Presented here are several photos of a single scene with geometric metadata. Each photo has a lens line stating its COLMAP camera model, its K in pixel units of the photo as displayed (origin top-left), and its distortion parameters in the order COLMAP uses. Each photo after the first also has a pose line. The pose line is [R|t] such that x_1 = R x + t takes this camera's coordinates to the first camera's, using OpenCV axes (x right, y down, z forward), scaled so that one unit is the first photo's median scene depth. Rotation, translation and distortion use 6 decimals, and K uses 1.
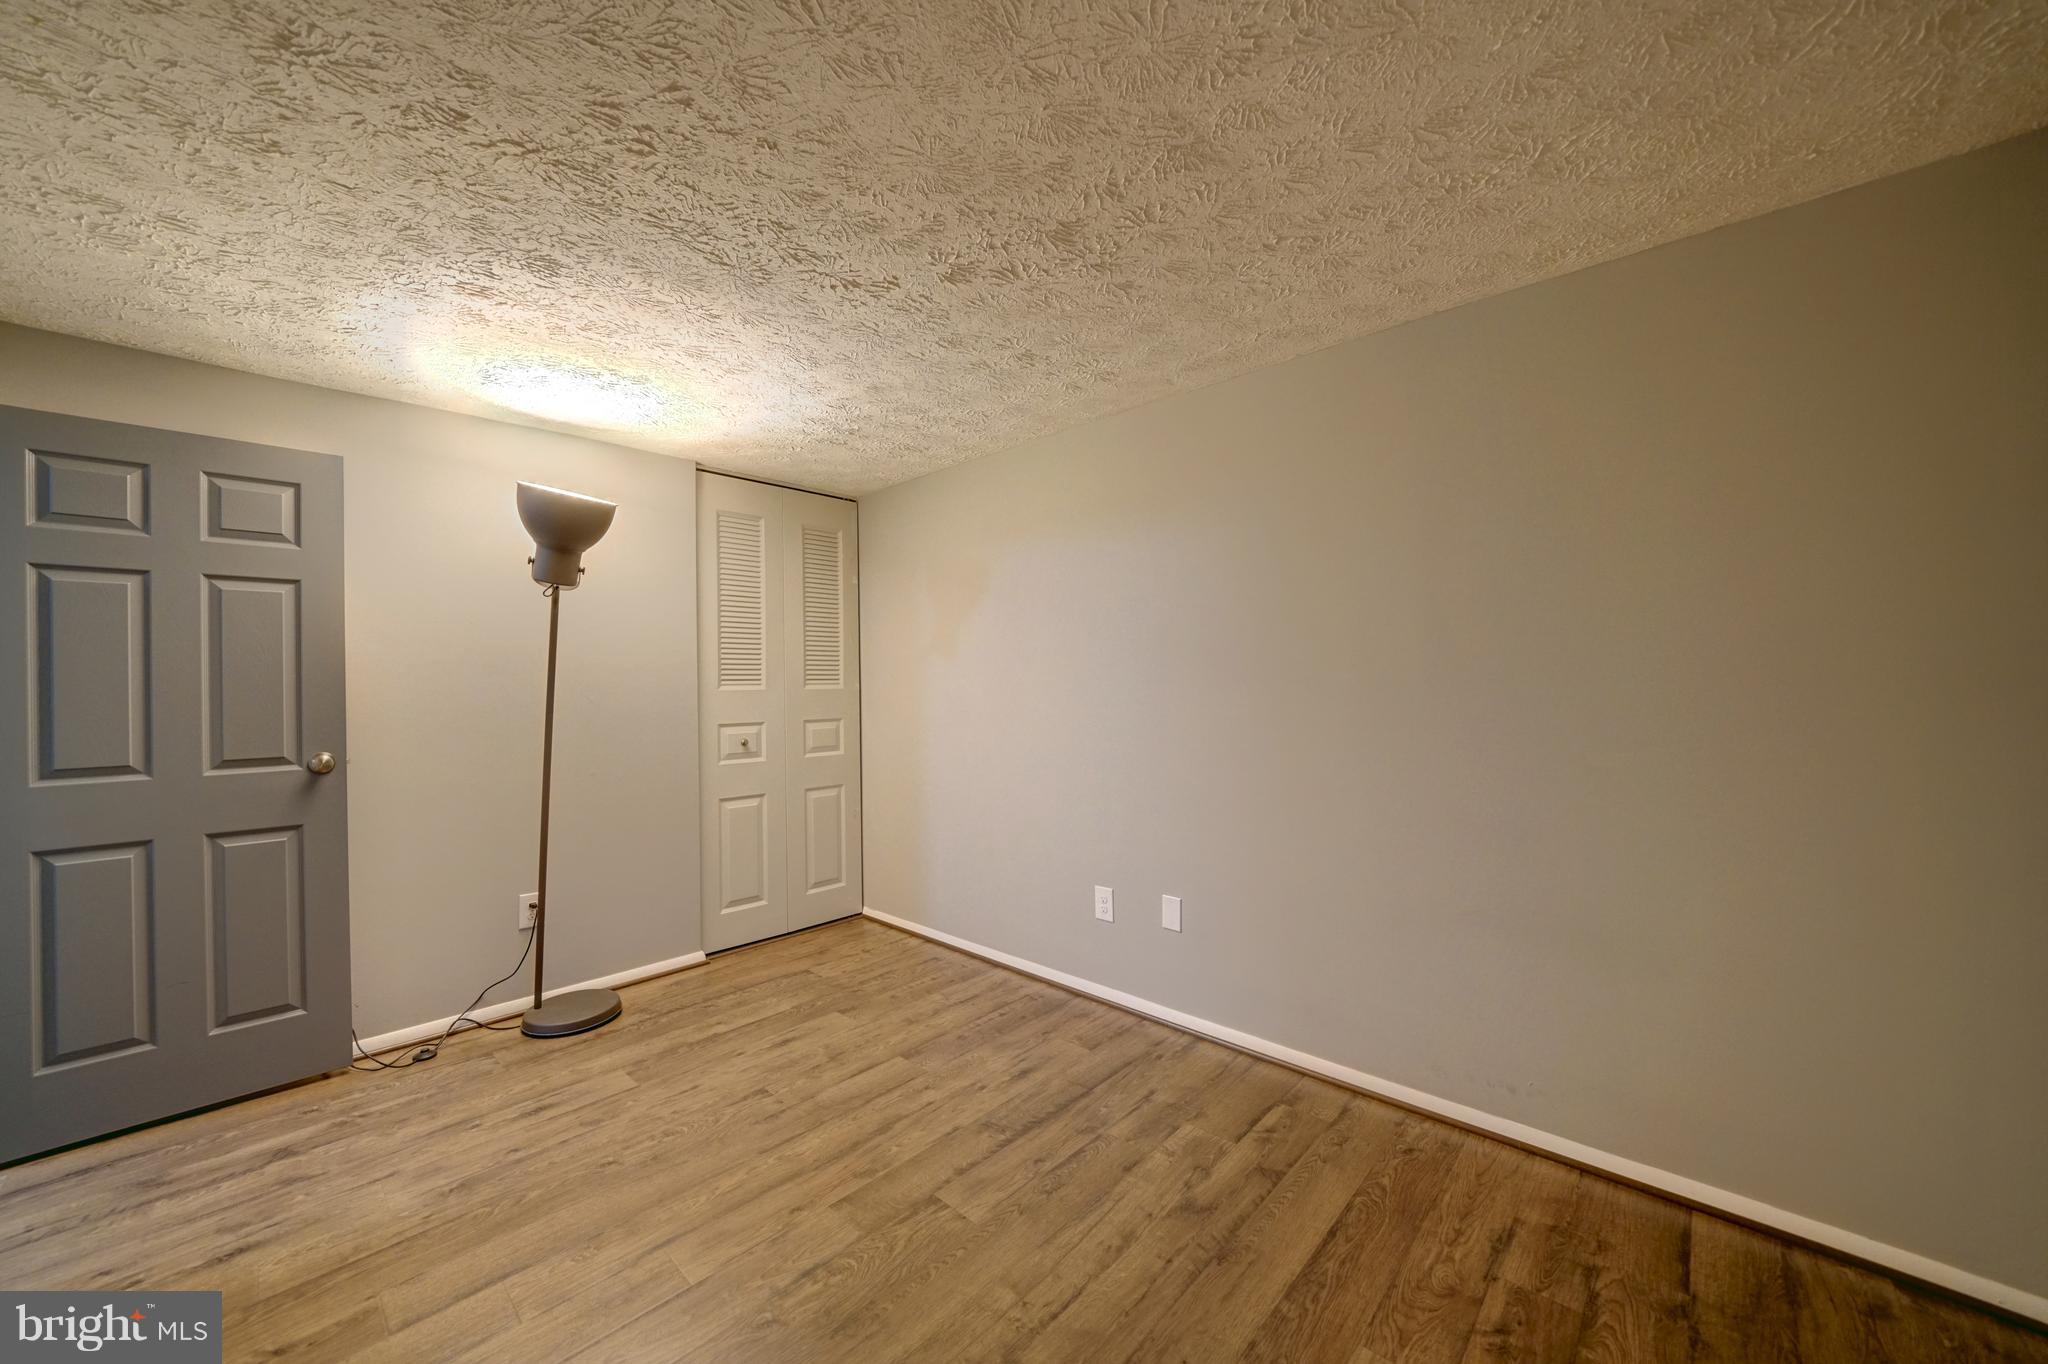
lens RADIAL K [[784.7, 0, 1010.4], [0, 784.7, 684.1], [0, 0, 1]] dist [-0.009945, 0.000348]
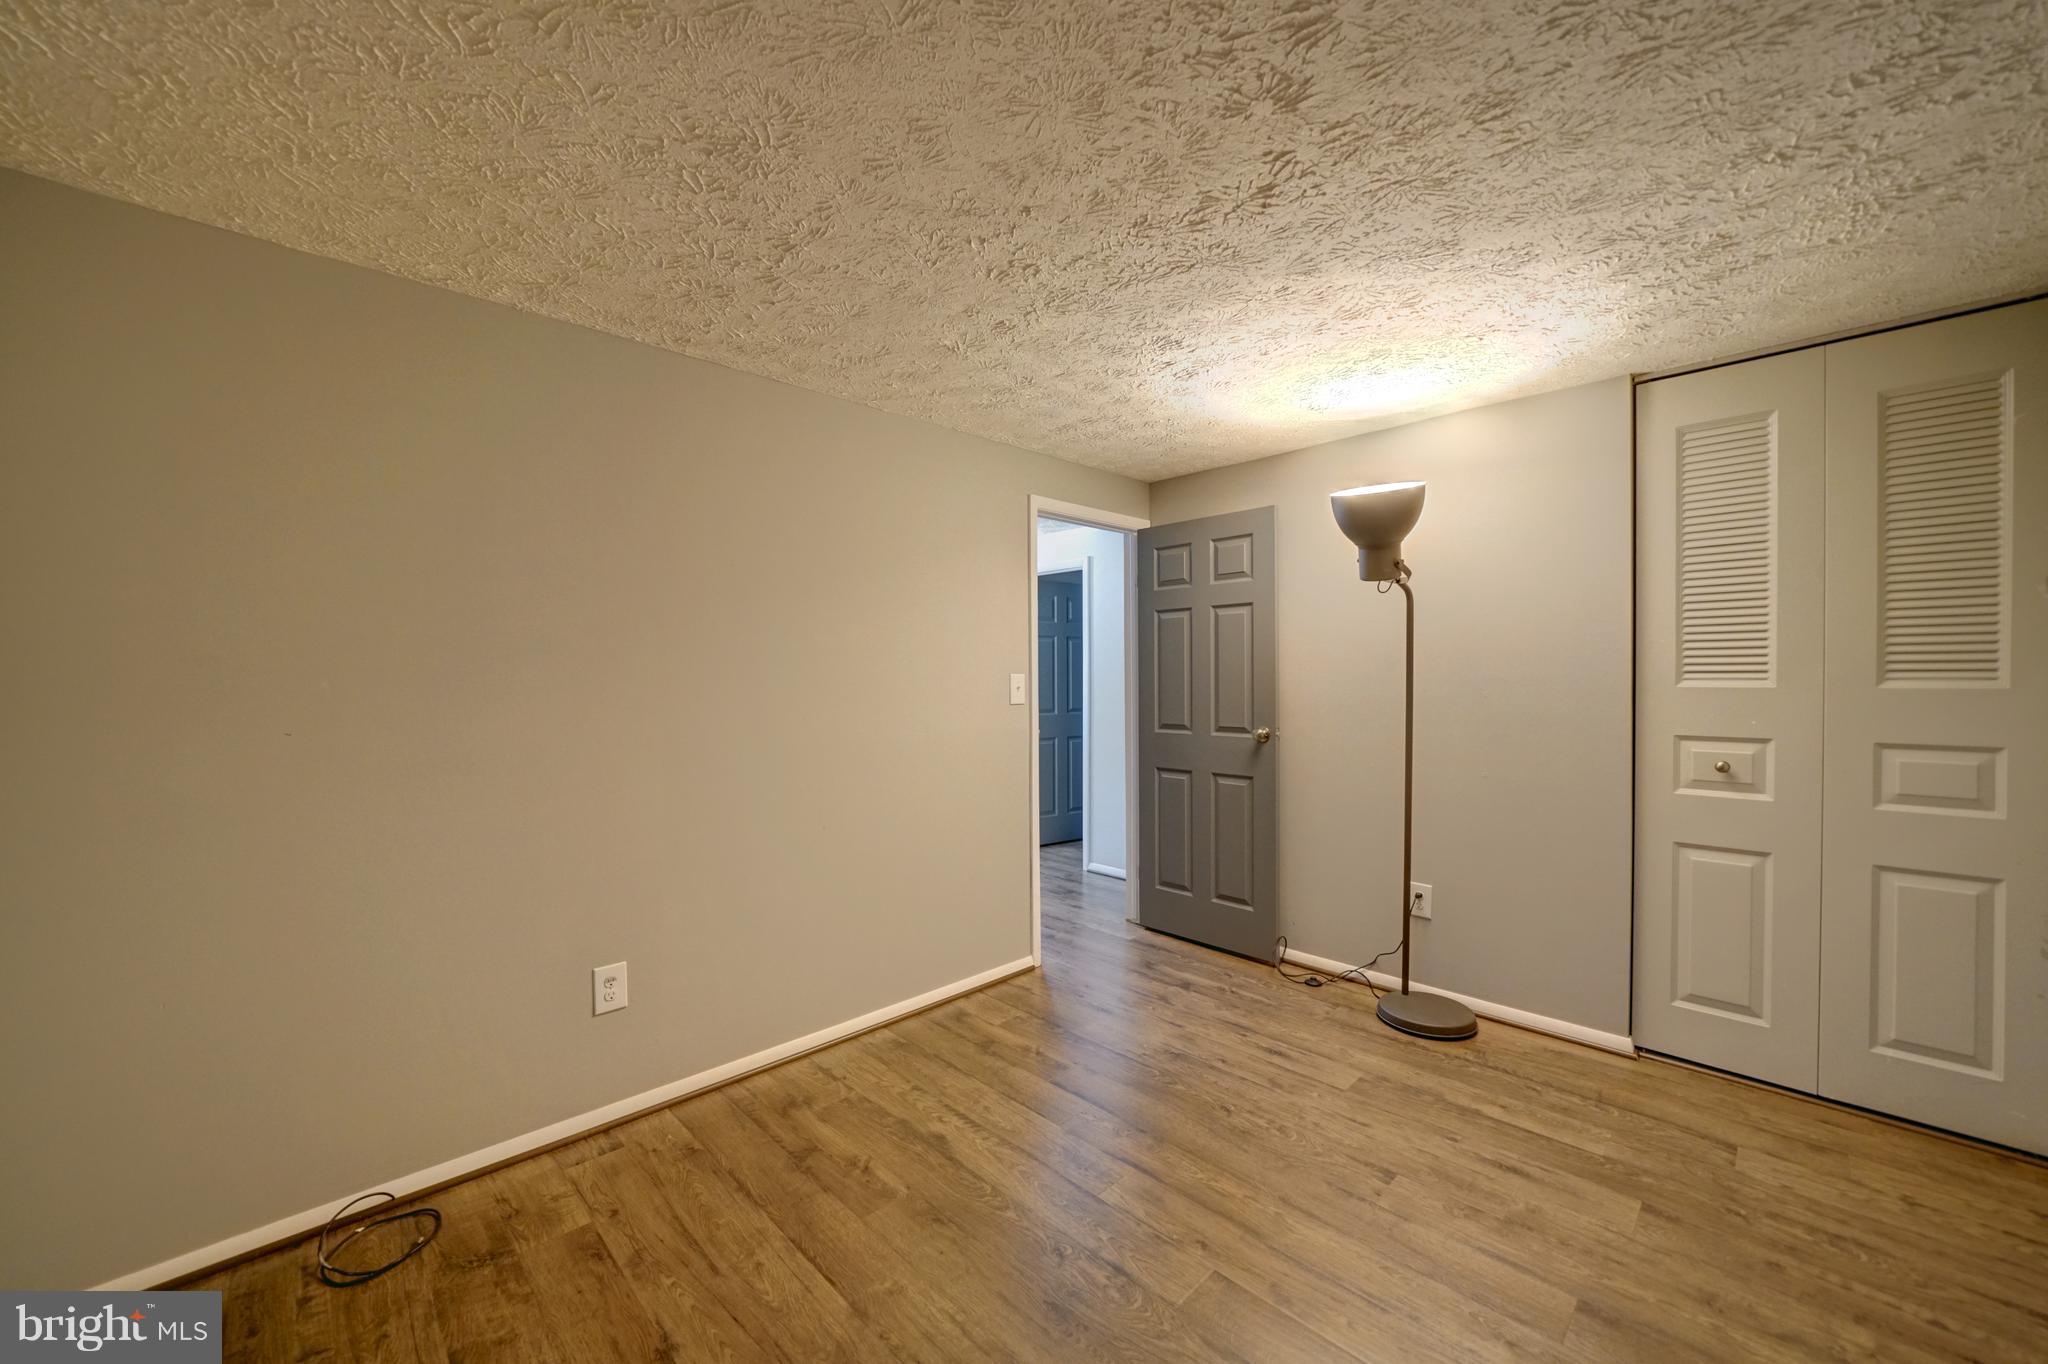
lens RADIAL K [[784.7, 0, 1010.4], [0, 784.7, 684.1], [0, 0, 1]] dist [-0.009945, 0.000348]
pose [[-0.071725, 0.021074, -0.997202, 0.485729], [0.006395, 0.999766, 0.020668, -0.016994], [0.997404, -0.004895, -0.071843, 0.611894]]
